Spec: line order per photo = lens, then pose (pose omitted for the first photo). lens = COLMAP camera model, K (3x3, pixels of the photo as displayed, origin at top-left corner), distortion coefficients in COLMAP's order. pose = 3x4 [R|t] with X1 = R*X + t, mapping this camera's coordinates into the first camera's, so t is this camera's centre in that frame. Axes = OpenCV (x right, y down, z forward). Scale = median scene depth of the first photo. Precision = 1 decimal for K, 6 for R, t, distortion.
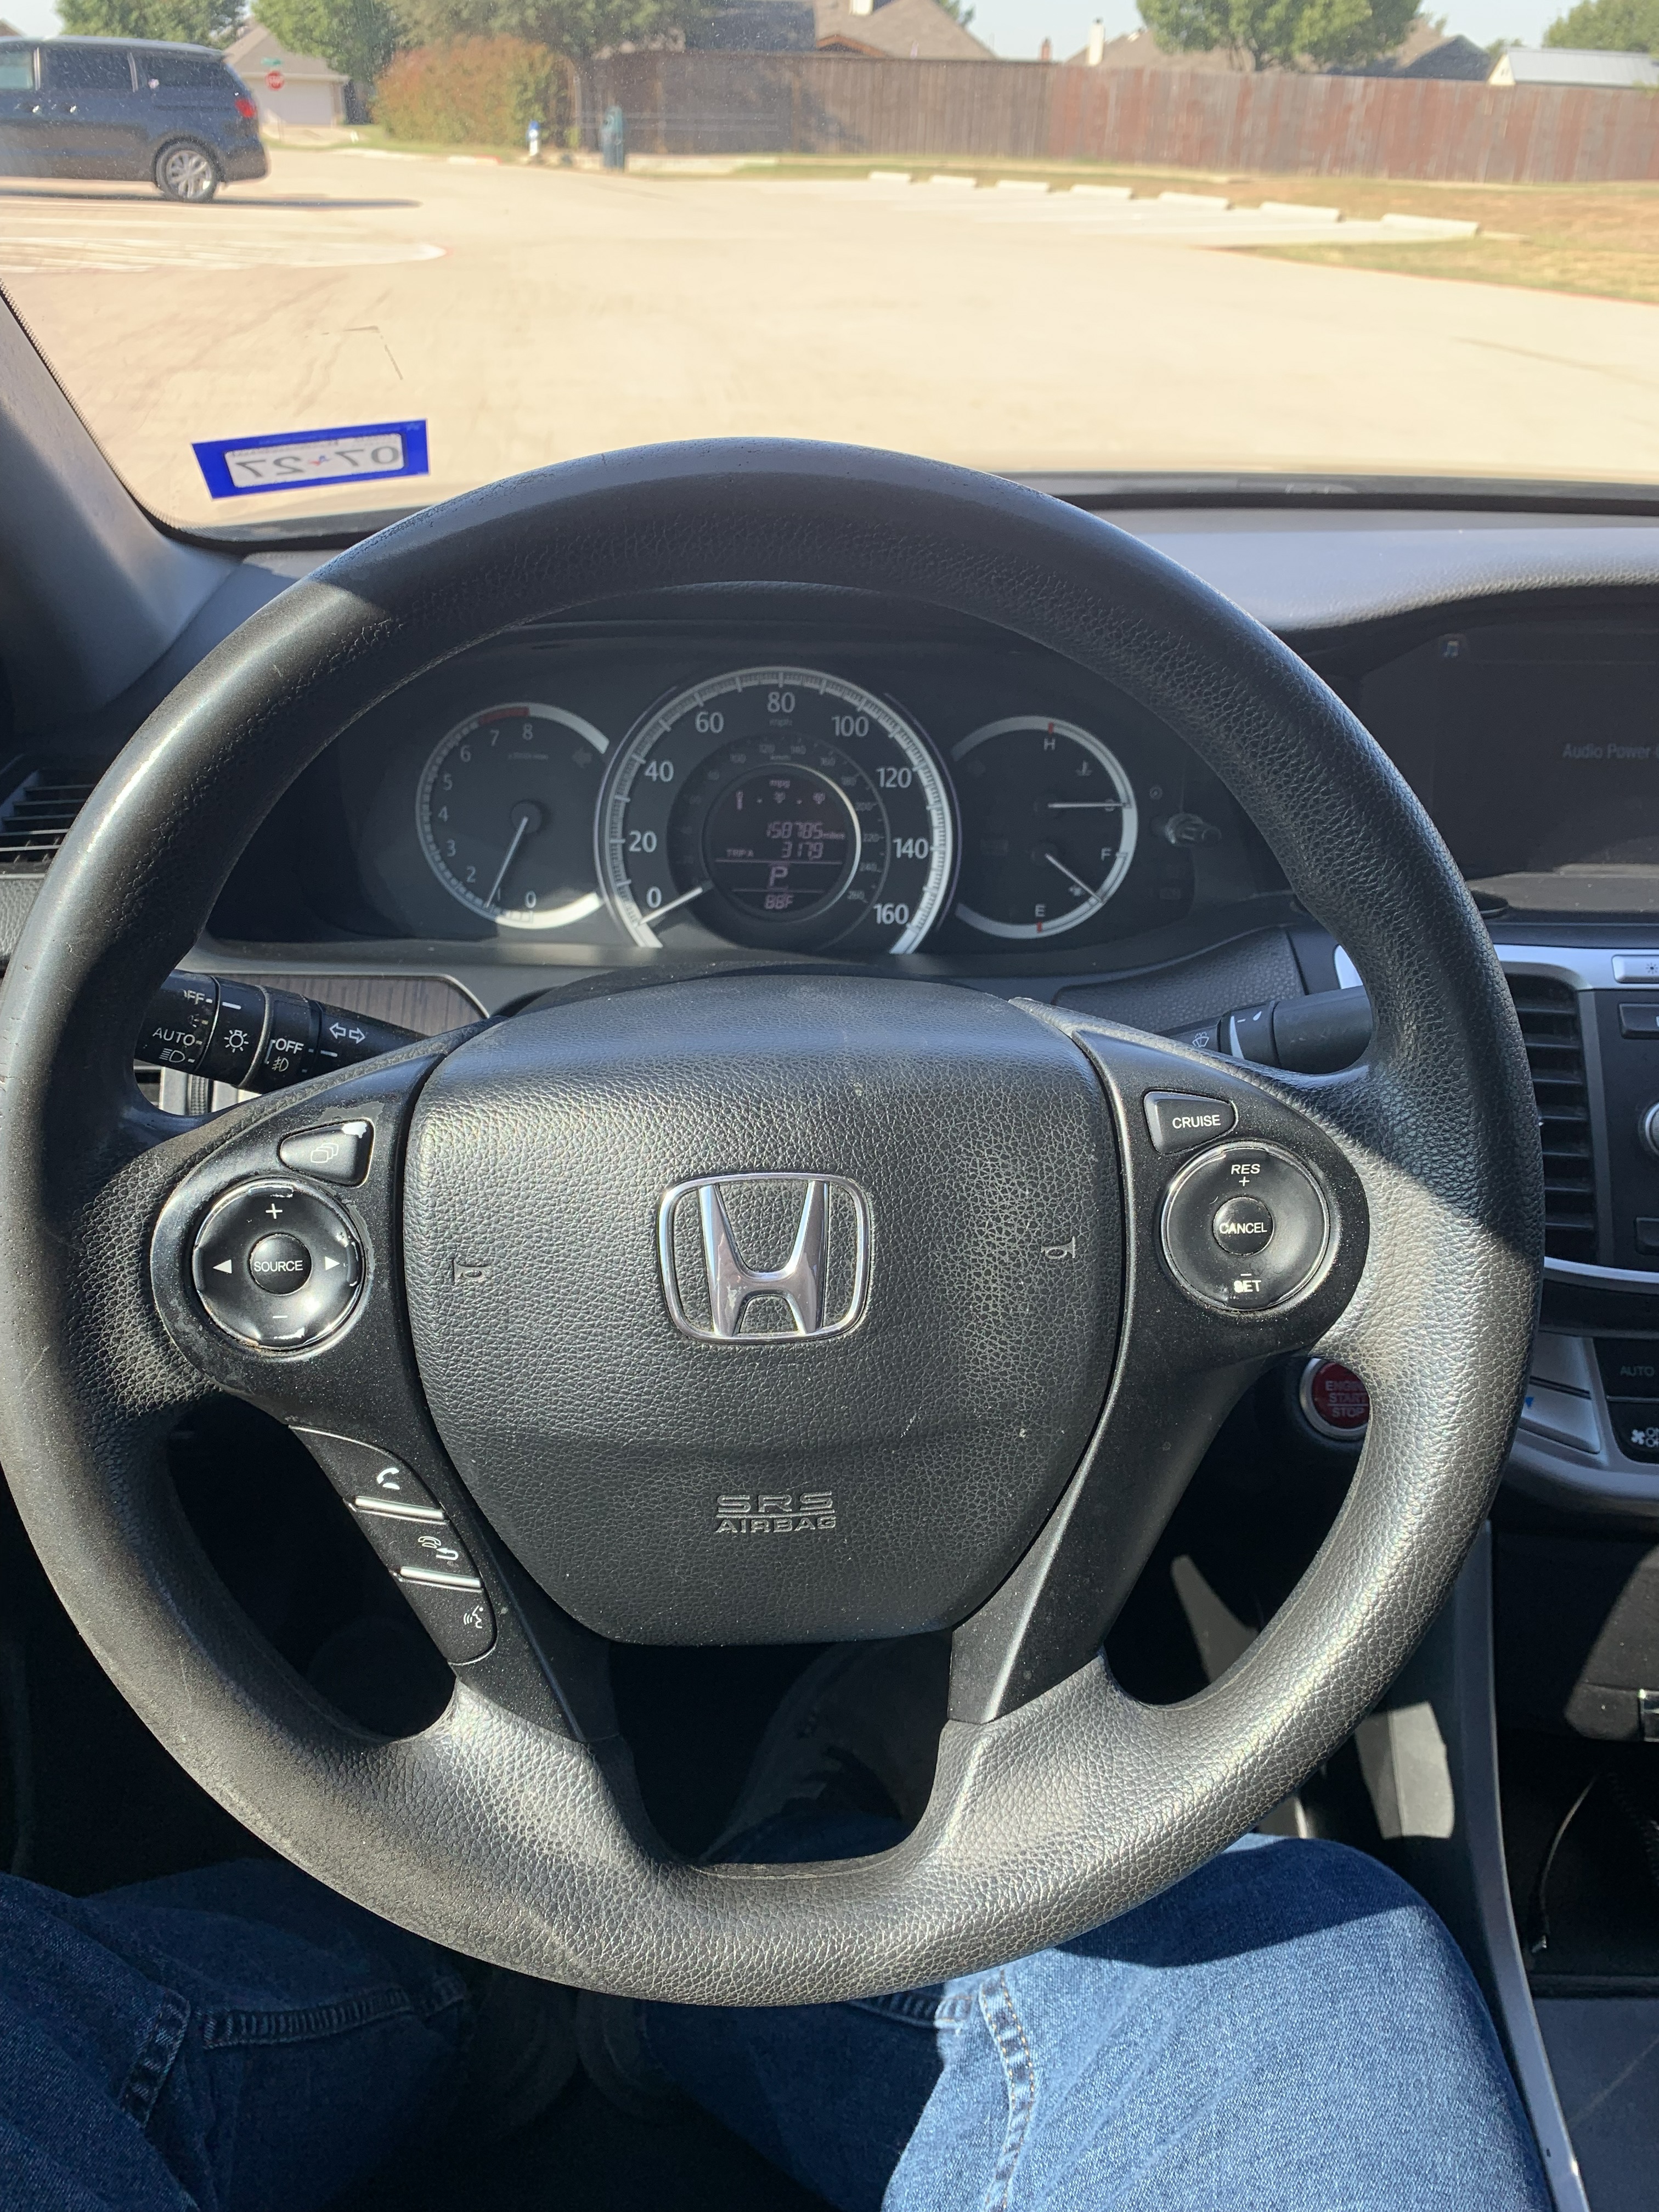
lens RADIAL K [[1737.3, 0, 785.0], [0, 1737.3, 1113.6], [0, 0, 1]] dist [0.022151, 0.000933]
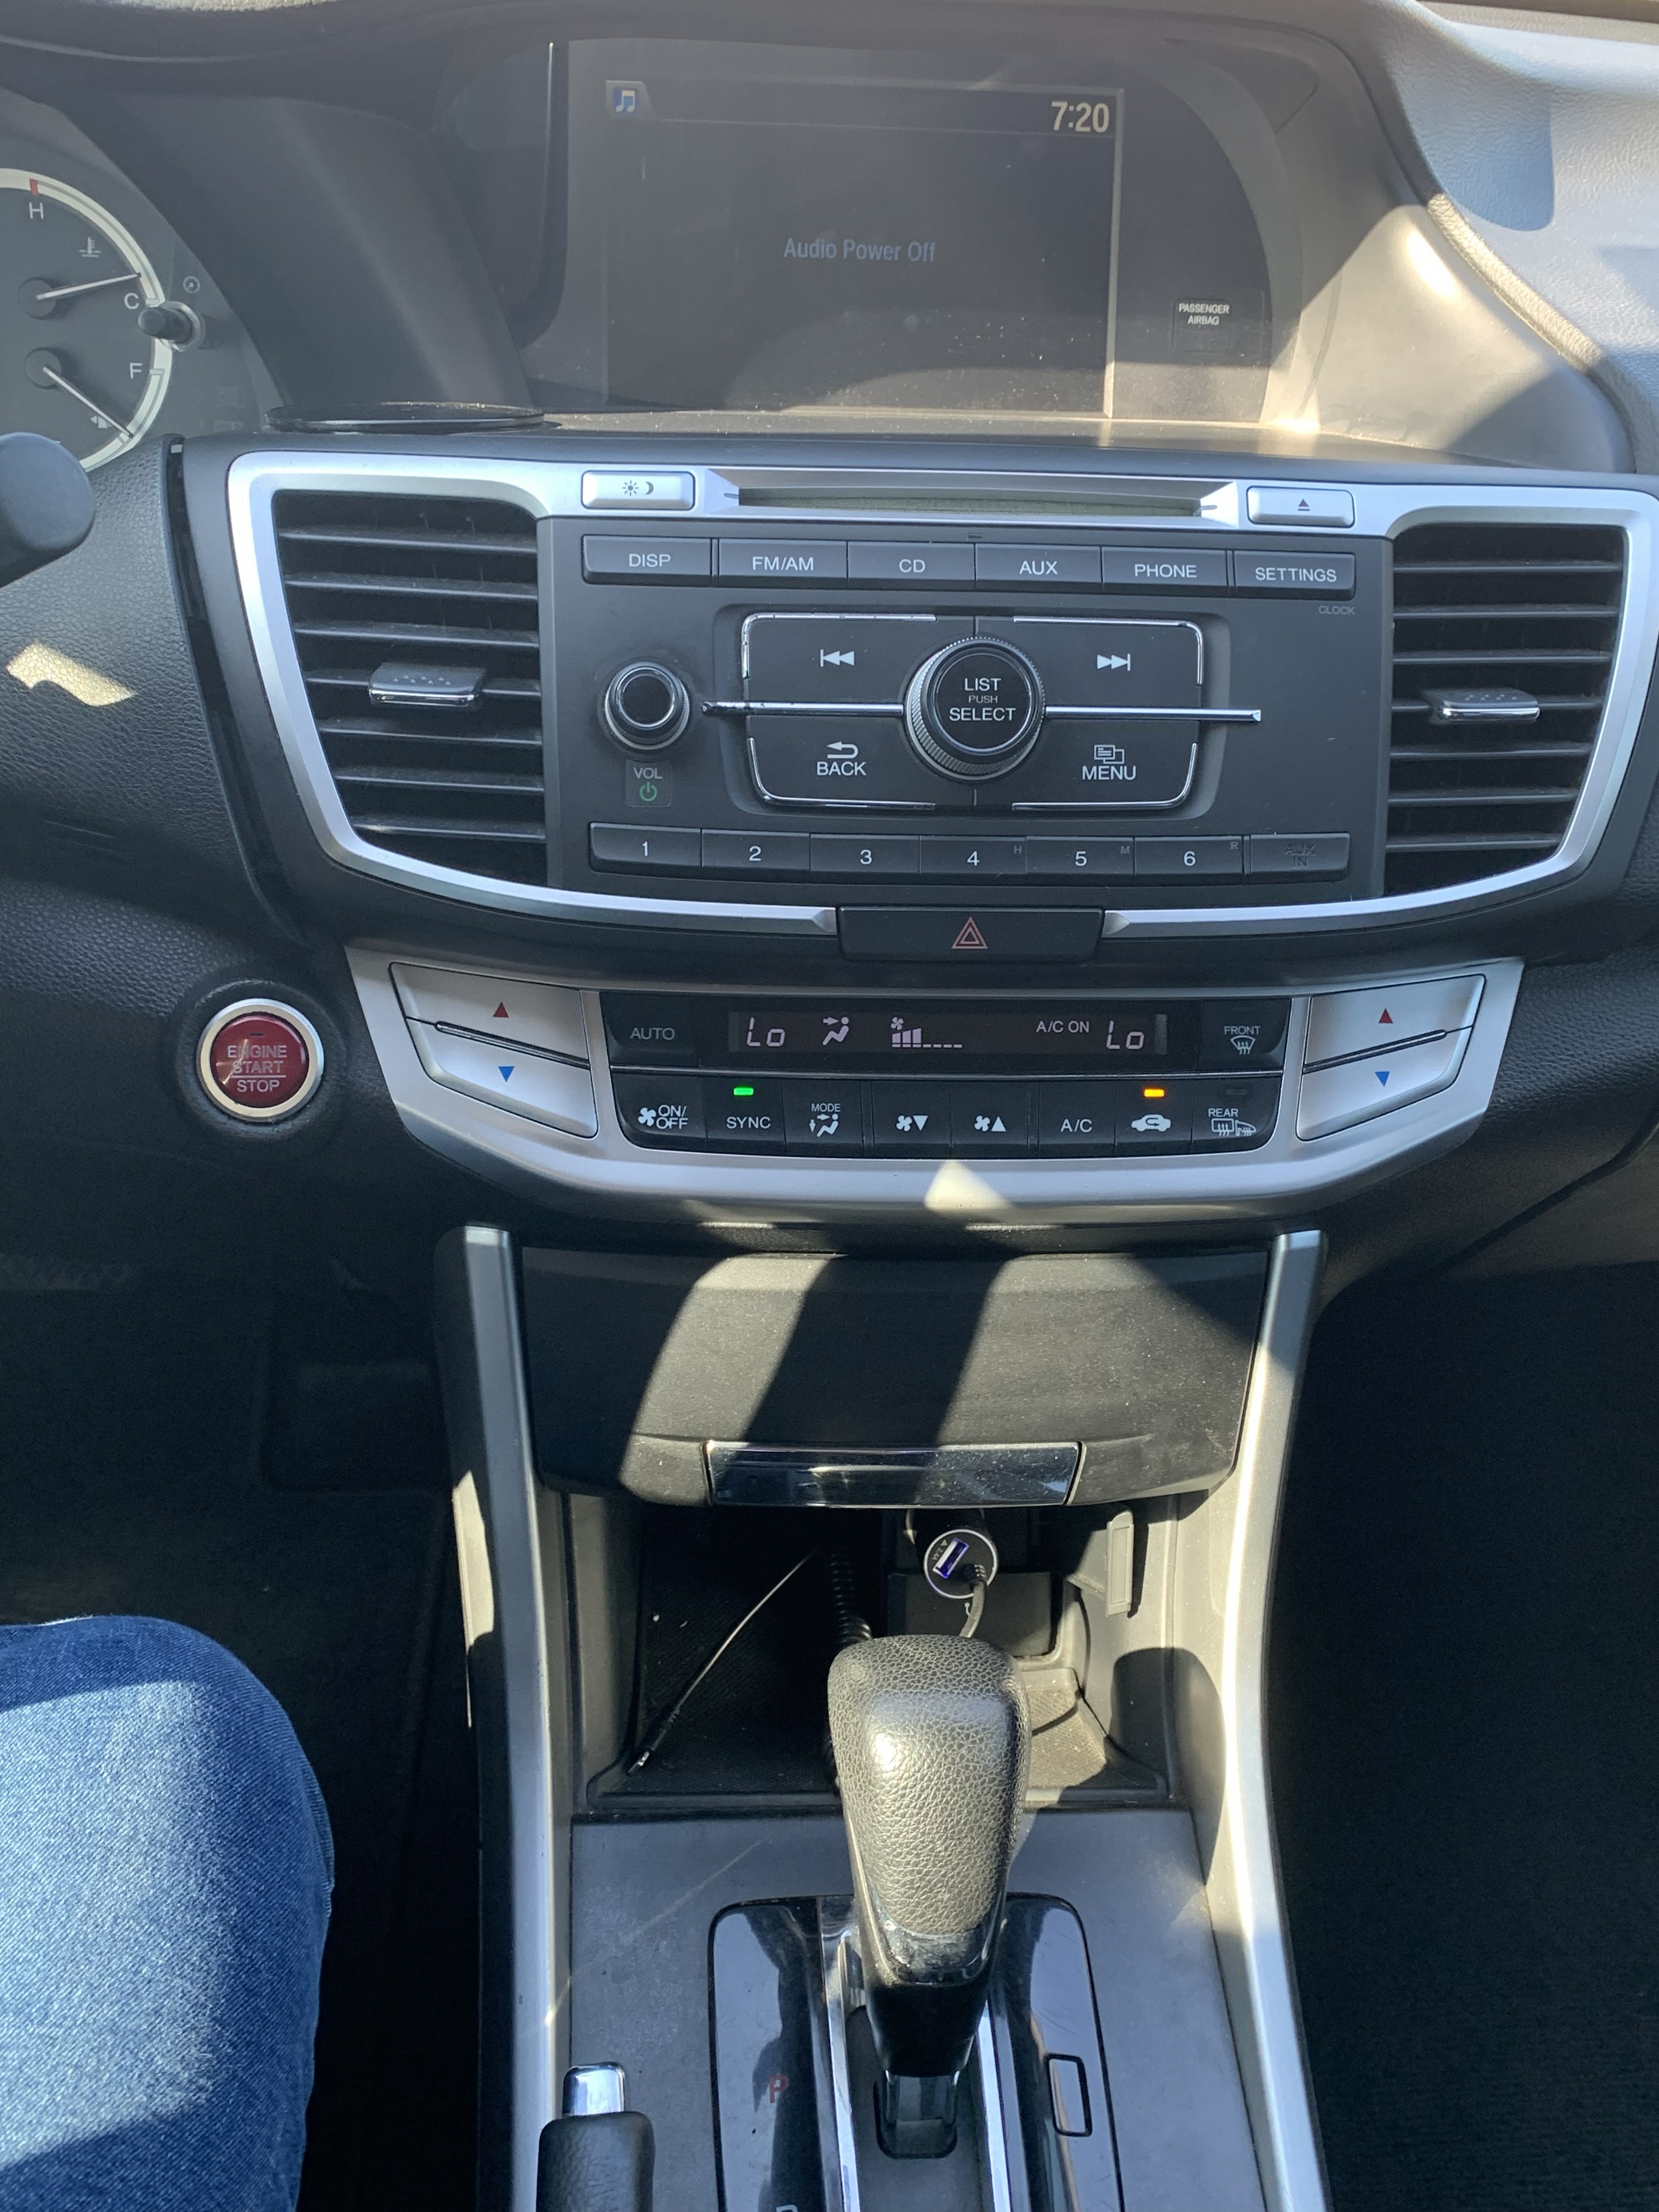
lens RADIAL K [[2093.6, 0, 829.5], [0, 2093.6, 1106.0], [0, 0, 1]] dist [0.244618, -0.431289]
pose [[0.998970, -0.004866, 0.045104, 0.501439], [0.000805, 0.995974, 0.089636, 0.091062], [-0.045359, -0.089507, 0.994953, 0.055540]]
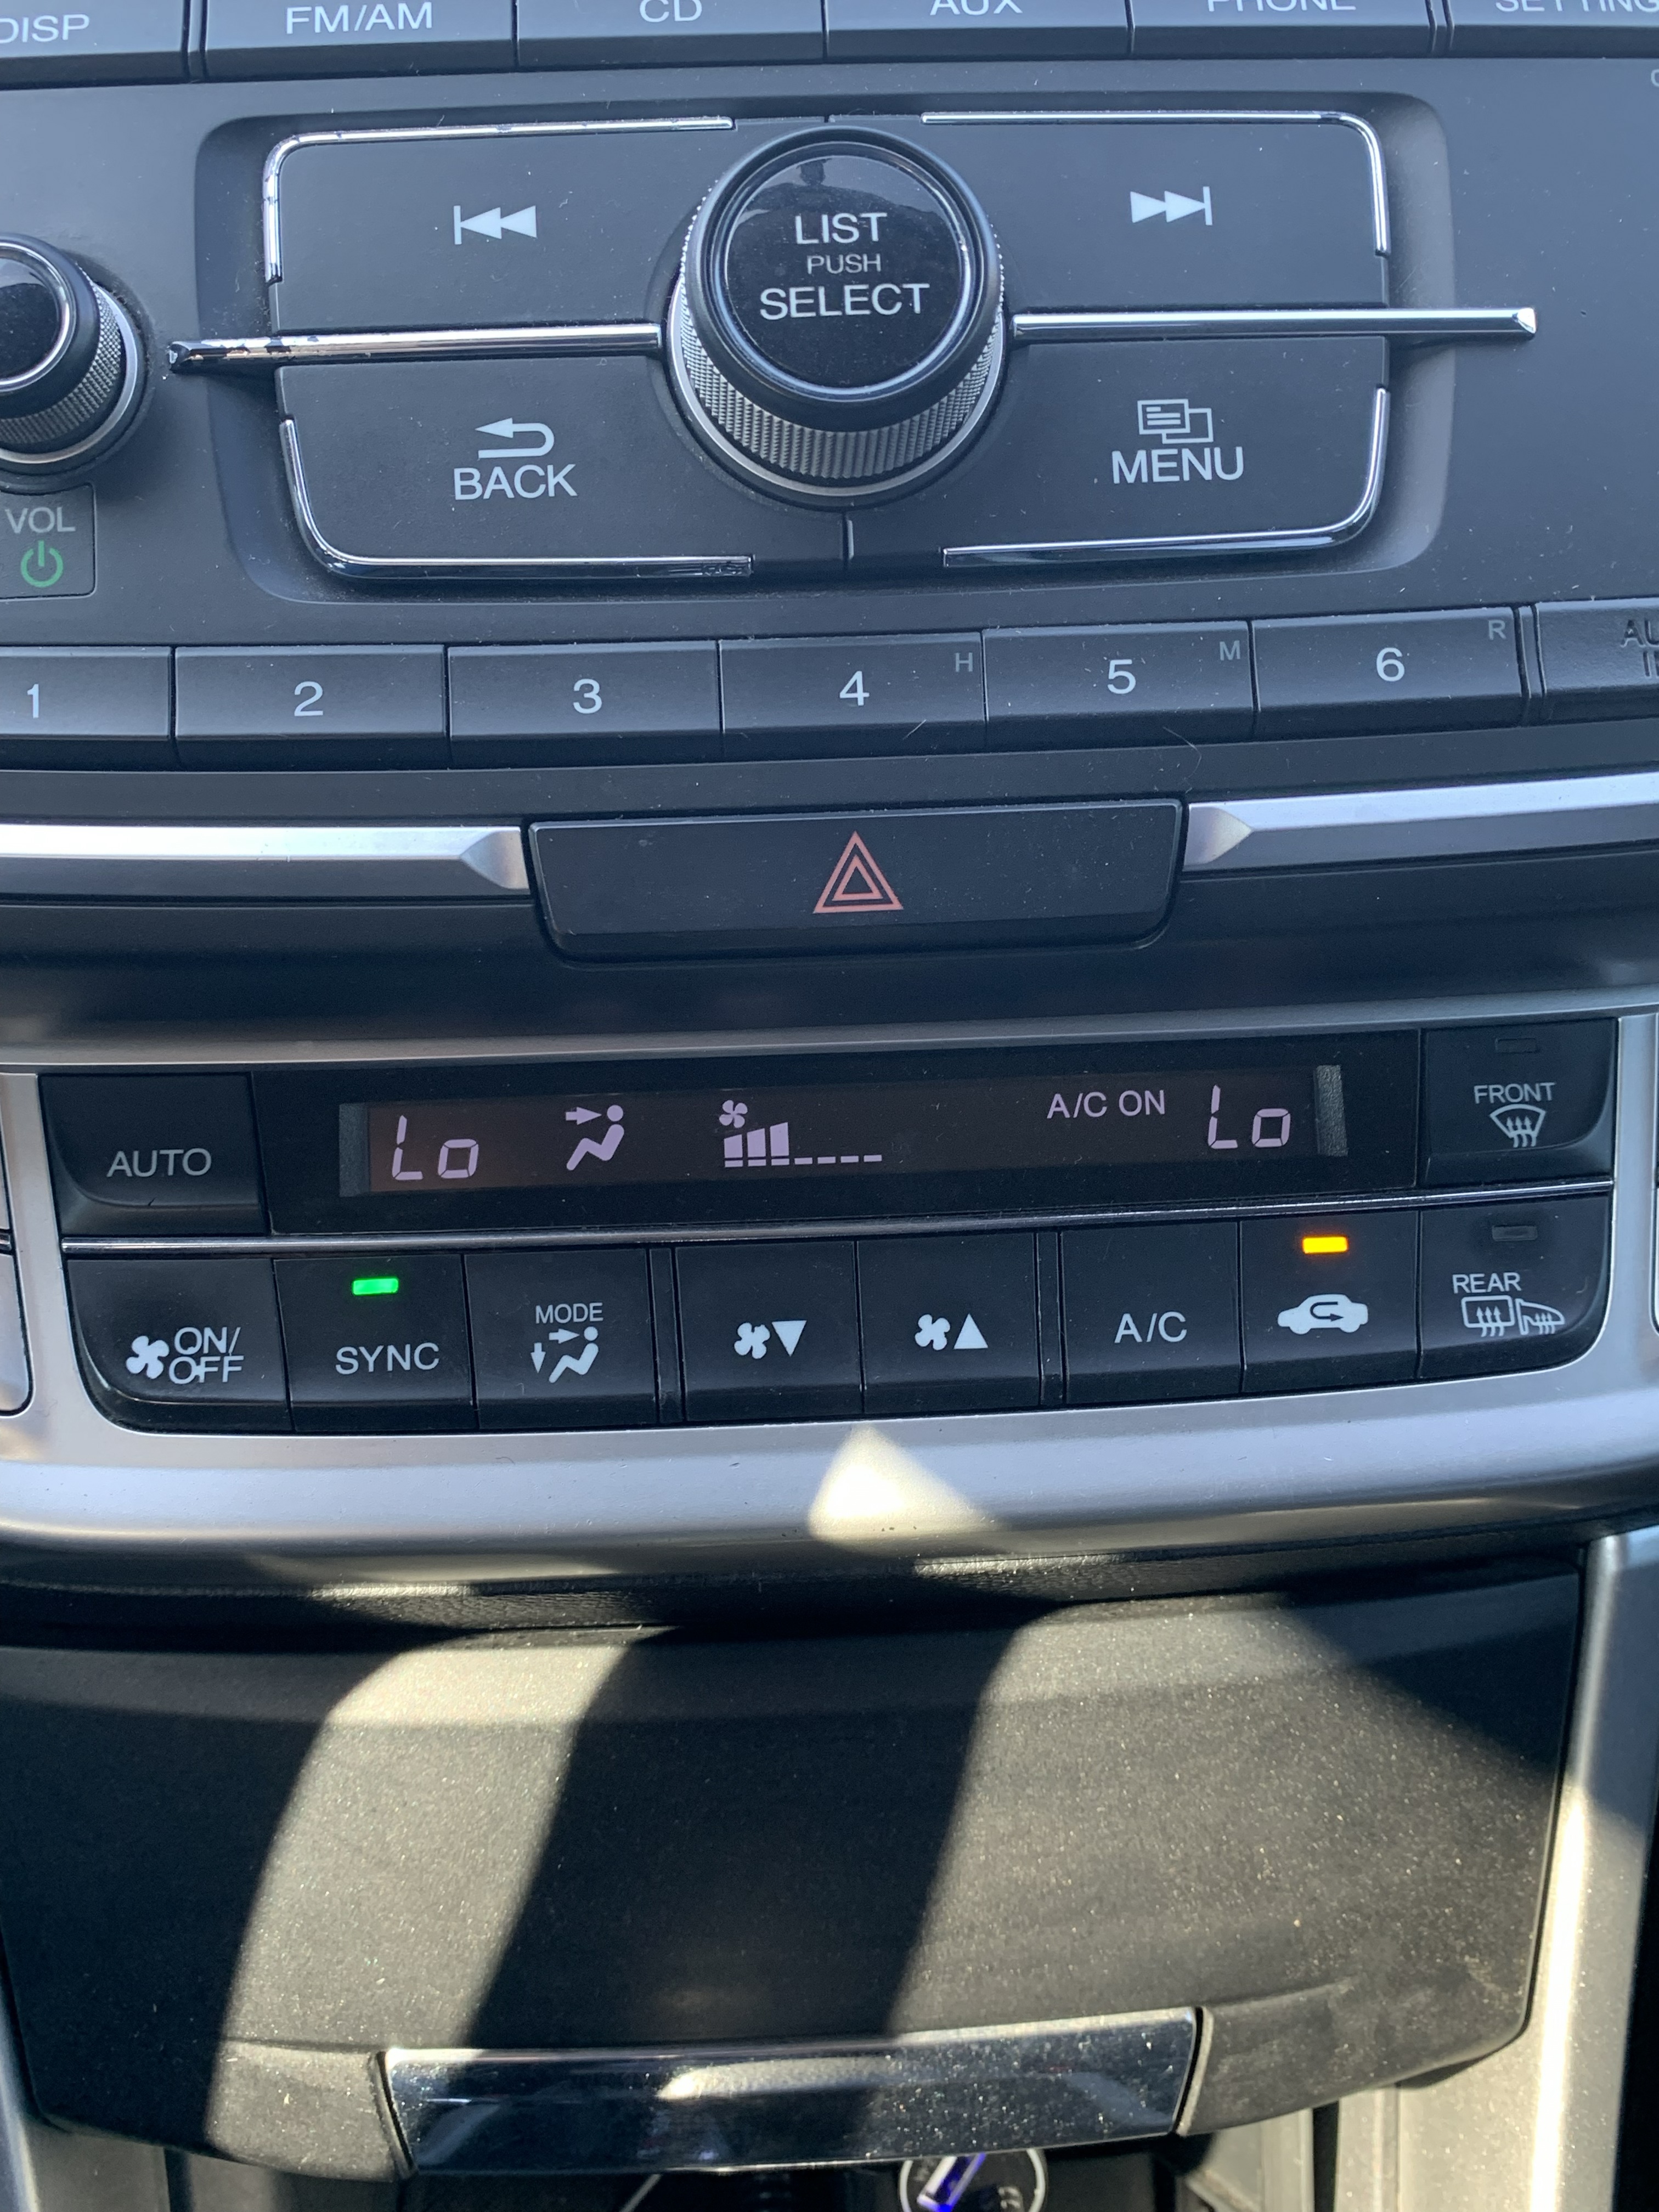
lens RADIAL K [[2070.0, 0, 829.5], [0, 2070.0, 1106.0], [0, 0, 1]] dist [0.162292, -0.445169]
pose [[0.998631, -0.051397, 0.009673, 0.587483], [0.051231, 0.998548, 0.016654, 0.129976], [-0.010515, -0.016135, 0.999815, 0.565929]]
